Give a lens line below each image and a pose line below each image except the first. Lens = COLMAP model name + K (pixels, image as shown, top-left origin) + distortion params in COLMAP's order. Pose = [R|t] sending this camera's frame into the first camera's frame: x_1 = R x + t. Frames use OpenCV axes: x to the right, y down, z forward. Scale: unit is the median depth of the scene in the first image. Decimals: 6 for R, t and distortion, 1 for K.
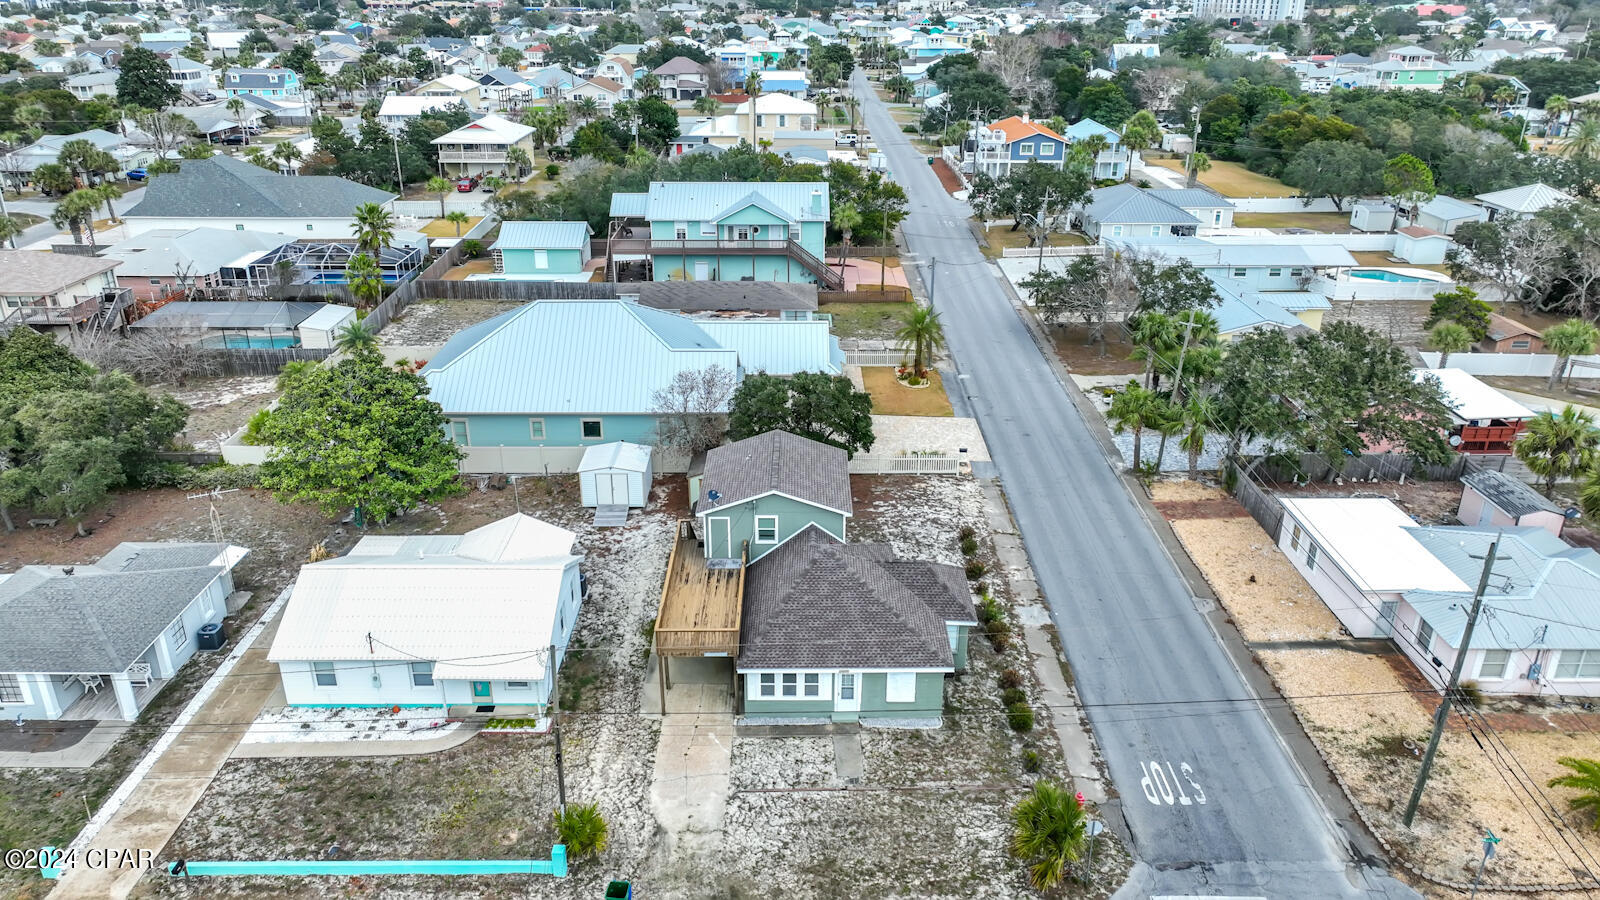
lens RADIAL K [[1103.4, 0, 800.0], [0, 1103.4, 450.0], [0, 0, 1]] dist [0.001585, 0.006833]
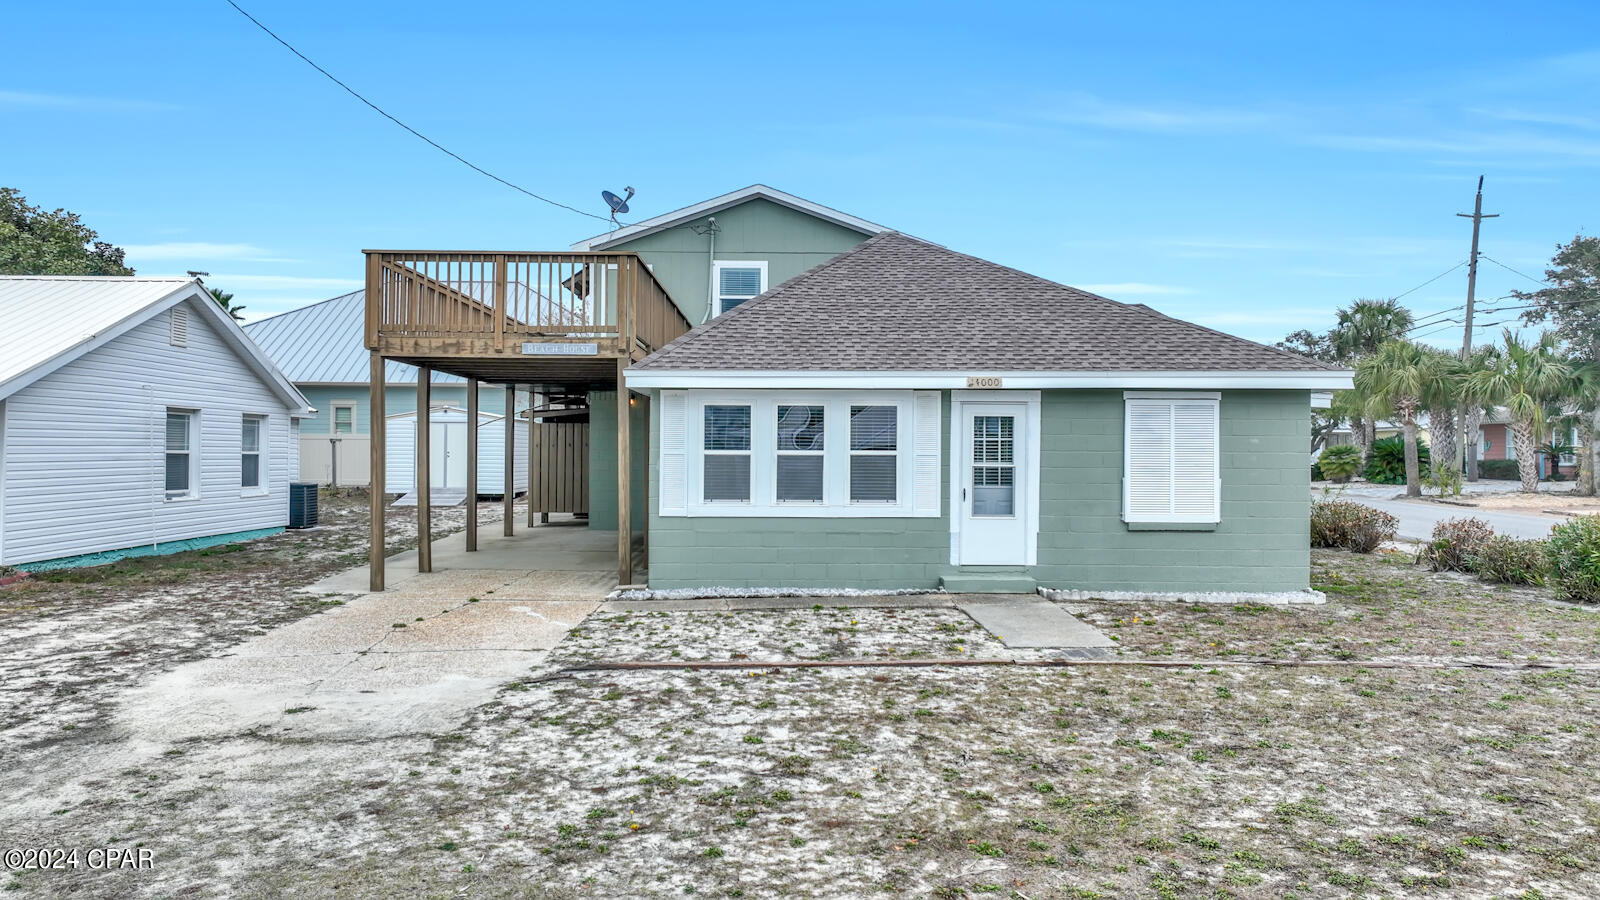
lens RADIAL K [[1103.4, 0, 800.0], [0, 1103.4, 450.0], [0, 0, 1]] dist [0.001585, 0.006833]
pose [[0.999959, 0.005611, 0.007132, -0.011575], [-0.002255, 0.914906, -0.403662, 0.329132], [-0.008790, 0.403629, 0.914881, 0.717859]]
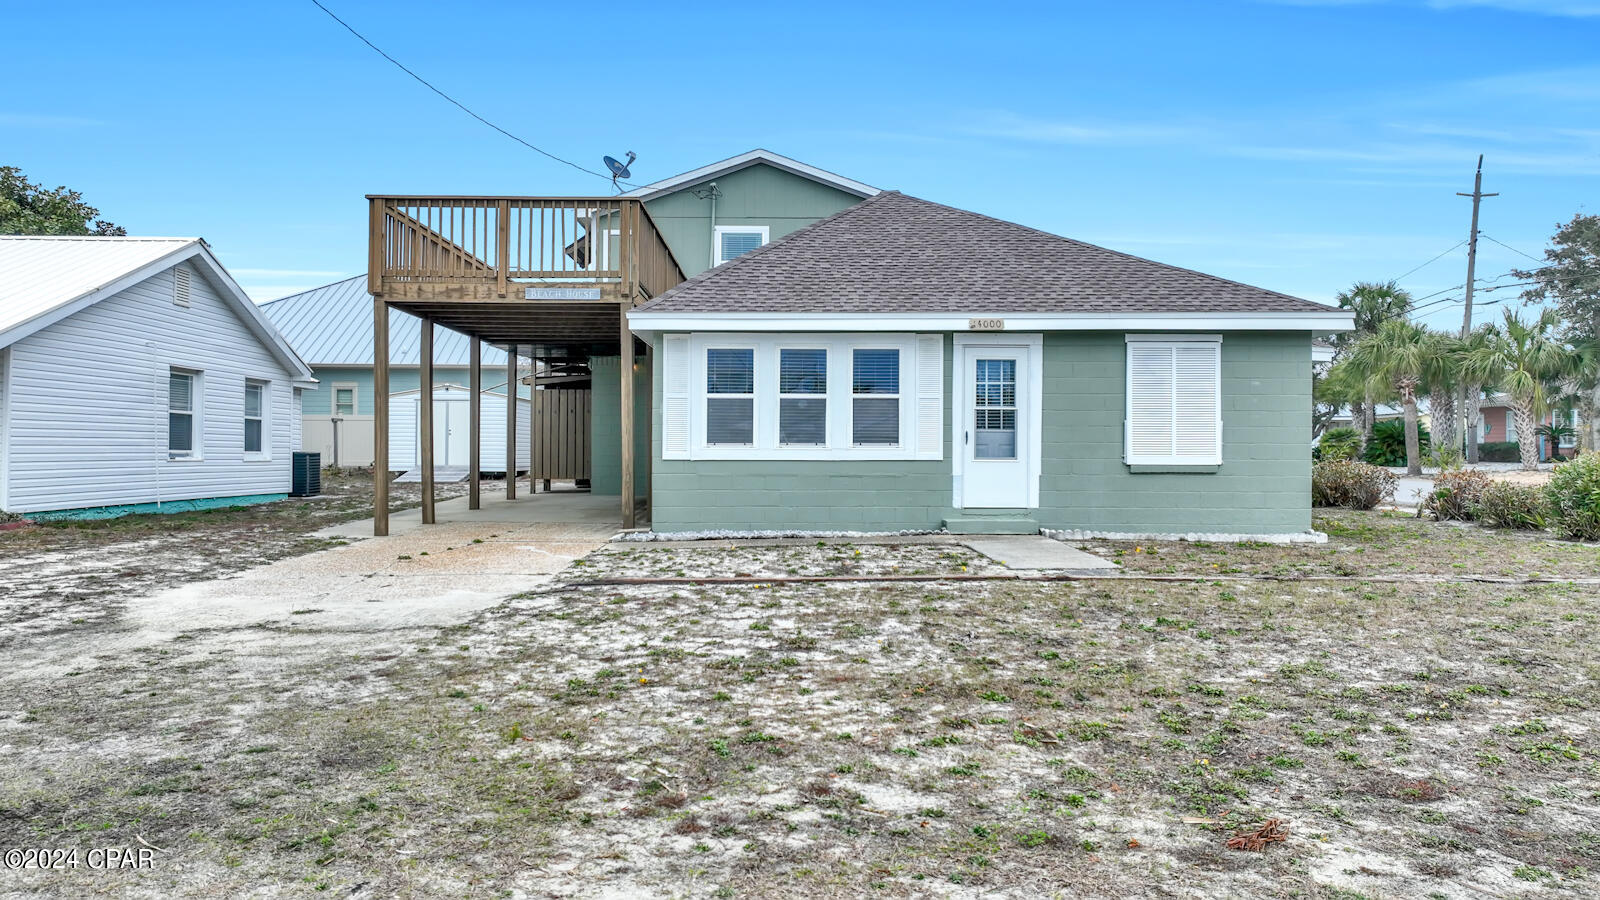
lens RADIAL K [[1103.4, 0, 800.0], [0, 1103.4, 450.0], [0, 0, 1]] dist [0.001585, 0.006833]
pose [[0.999969, 0.003306, 0.007132, -0.012256], [-0.000135, 0.914378, -0.404861, 0.343829], [-0.007860, 0.404847, 0.914351, 0.723450]]
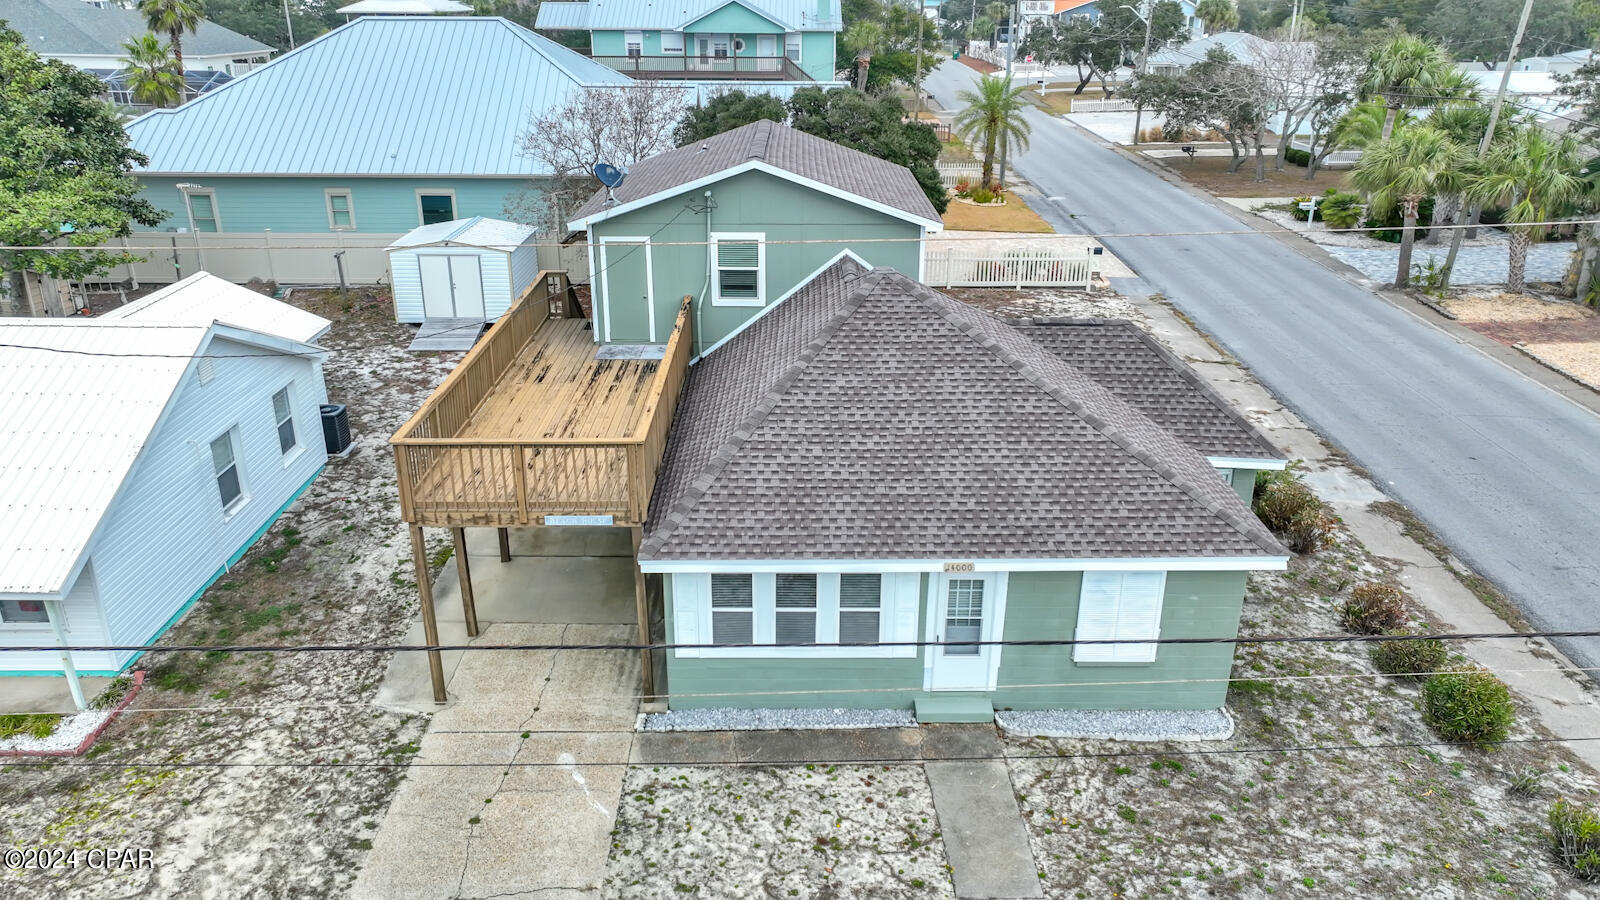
lens RADIAL K [[1107.5, 0, 799.1], [0, 1107.5, 429.6], [0, 0, 1]] dist [-0.001314, 0.004762]
pose [[0.999983, 0.001038, 0.005682, -0.010414], [-0.000835, 0.999369, -0.035516, 0.166598], [-0.005715, 0.035511, 0.999353, 0.646413]]
